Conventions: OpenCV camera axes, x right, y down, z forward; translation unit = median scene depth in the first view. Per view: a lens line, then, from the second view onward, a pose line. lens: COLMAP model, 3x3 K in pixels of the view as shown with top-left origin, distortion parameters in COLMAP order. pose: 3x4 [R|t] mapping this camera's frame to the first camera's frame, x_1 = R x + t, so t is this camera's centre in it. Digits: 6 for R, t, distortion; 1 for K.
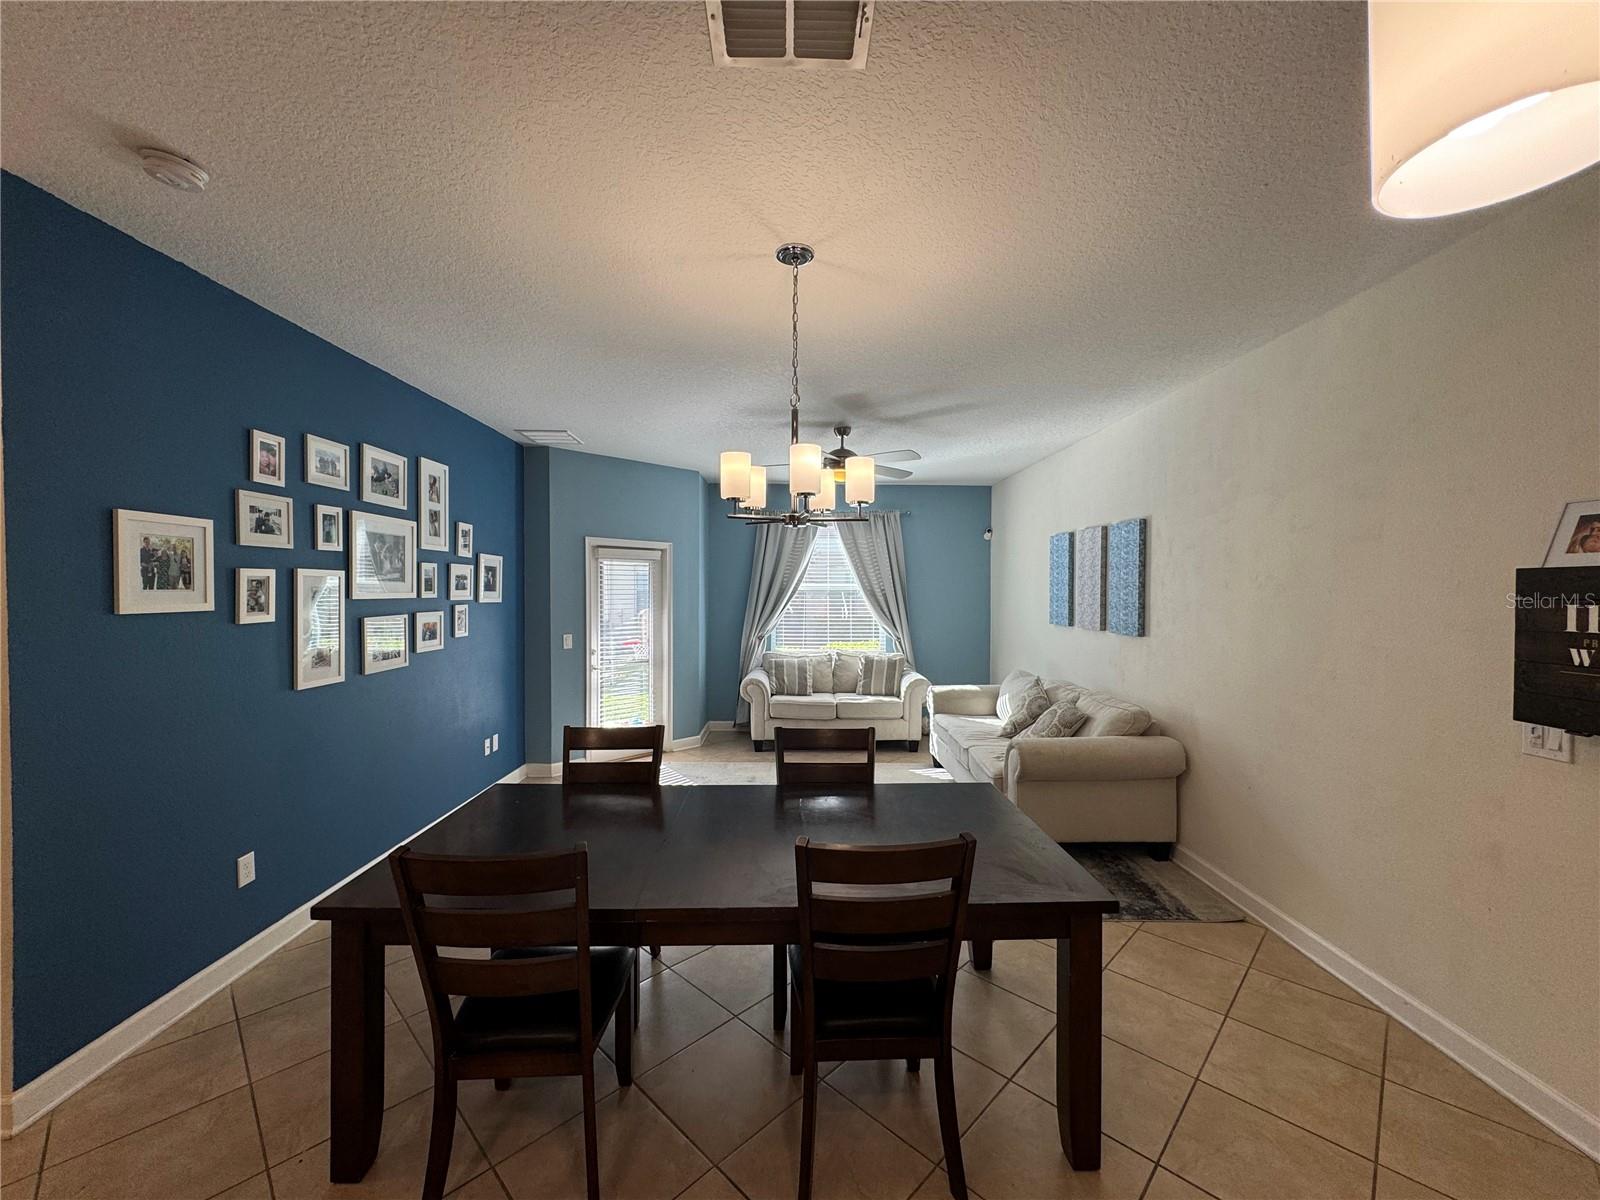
lens RADIAL K [[635.0, 0, 800.0], [0, 635.0, 600.0], [0, 0, 1]] dist [-0.001163, -0.000048]
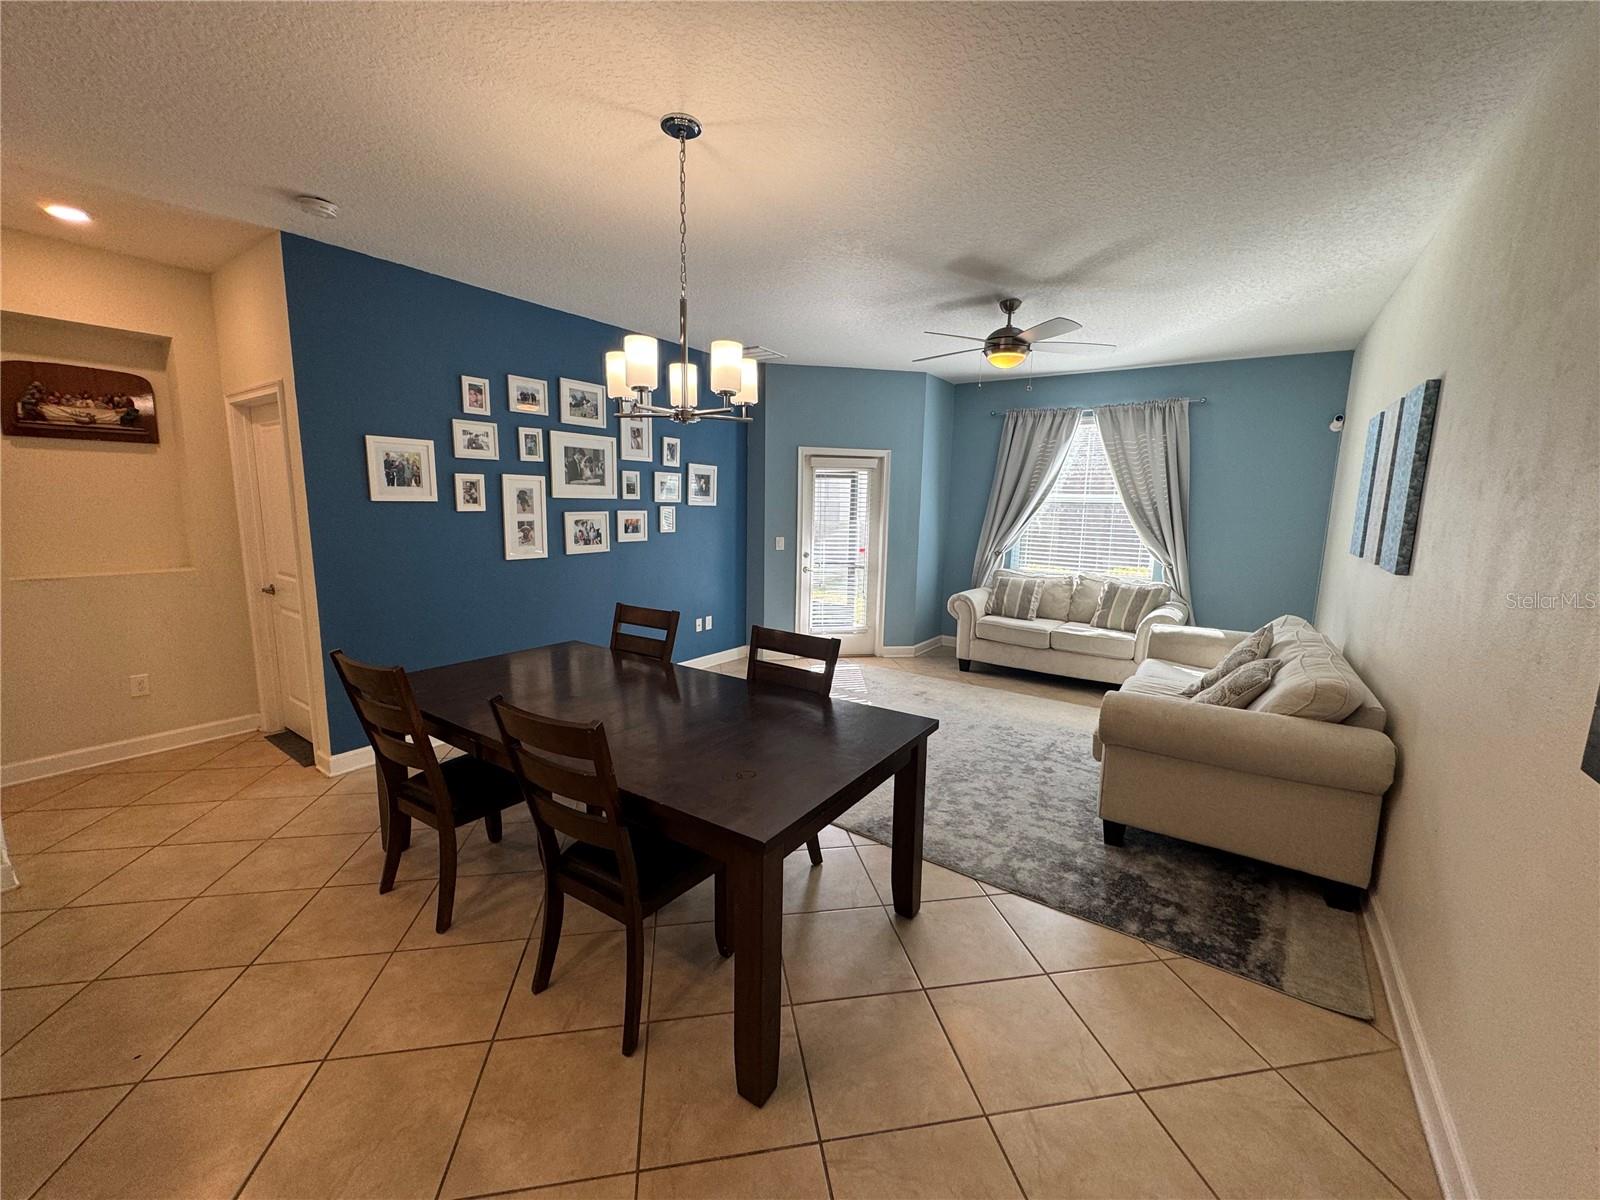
lens RADIAL K [[635.0, 0, 800.0], [0, 635.0, 600.0], [0, 0, 1]] dist [-0.001163, -0.000048]
pose [[0.814797, 0.101511, -0.570790, 0.457014], [-0.025749, 0.989916, 0.139293, 0.011052], [0.579174, -0.098798, 0.809195, 0.163181]]
